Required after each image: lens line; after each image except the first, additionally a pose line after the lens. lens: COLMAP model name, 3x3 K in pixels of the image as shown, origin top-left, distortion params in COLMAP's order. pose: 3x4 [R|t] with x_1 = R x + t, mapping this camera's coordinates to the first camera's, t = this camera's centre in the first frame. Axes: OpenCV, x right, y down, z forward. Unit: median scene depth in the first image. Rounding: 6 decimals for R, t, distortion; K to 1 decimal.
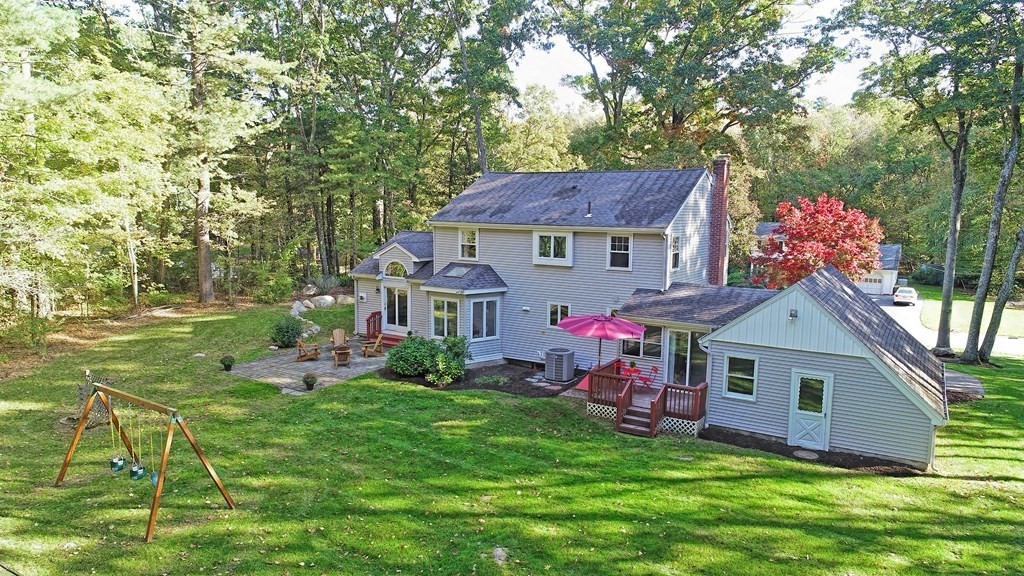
lens RADIAL K [[684.2, 0, 504.4], [0, 684.2, 289.1], [0, 0, 1]] dist [-0.002217, 0.000304]
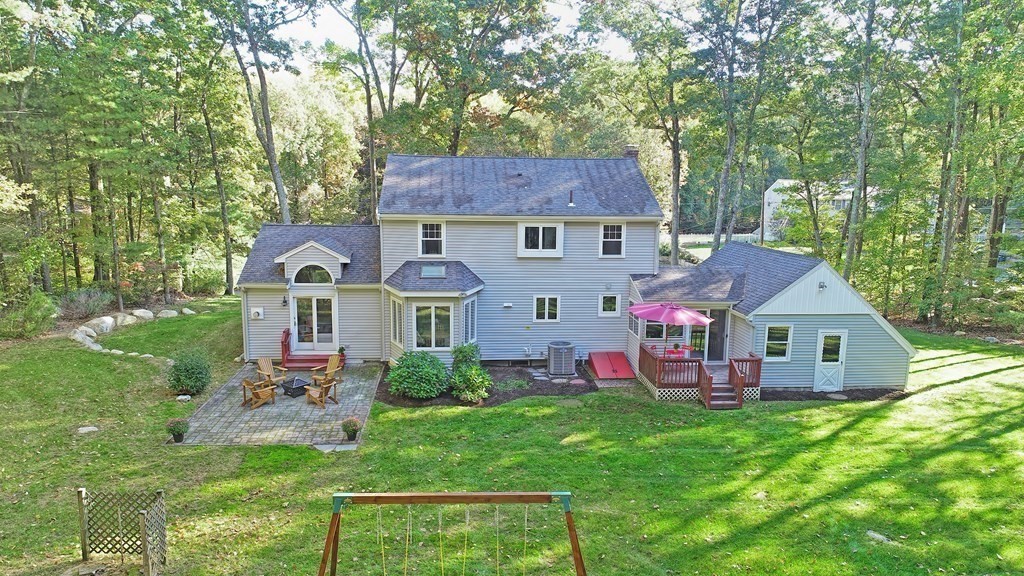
lens RADIAL K [[684.2, 0, 504.4], [0, 684.2, 289.1], [0, 0, 1]] dist [-0.002217, 0.000304]
pose [[0.800655, -0.095450, 0.591474, -0.618698], [0.073068, 0.995415, 0.061728, -0.060531], [-0.594654, -0.006206, 0.803958, 0.291213]]
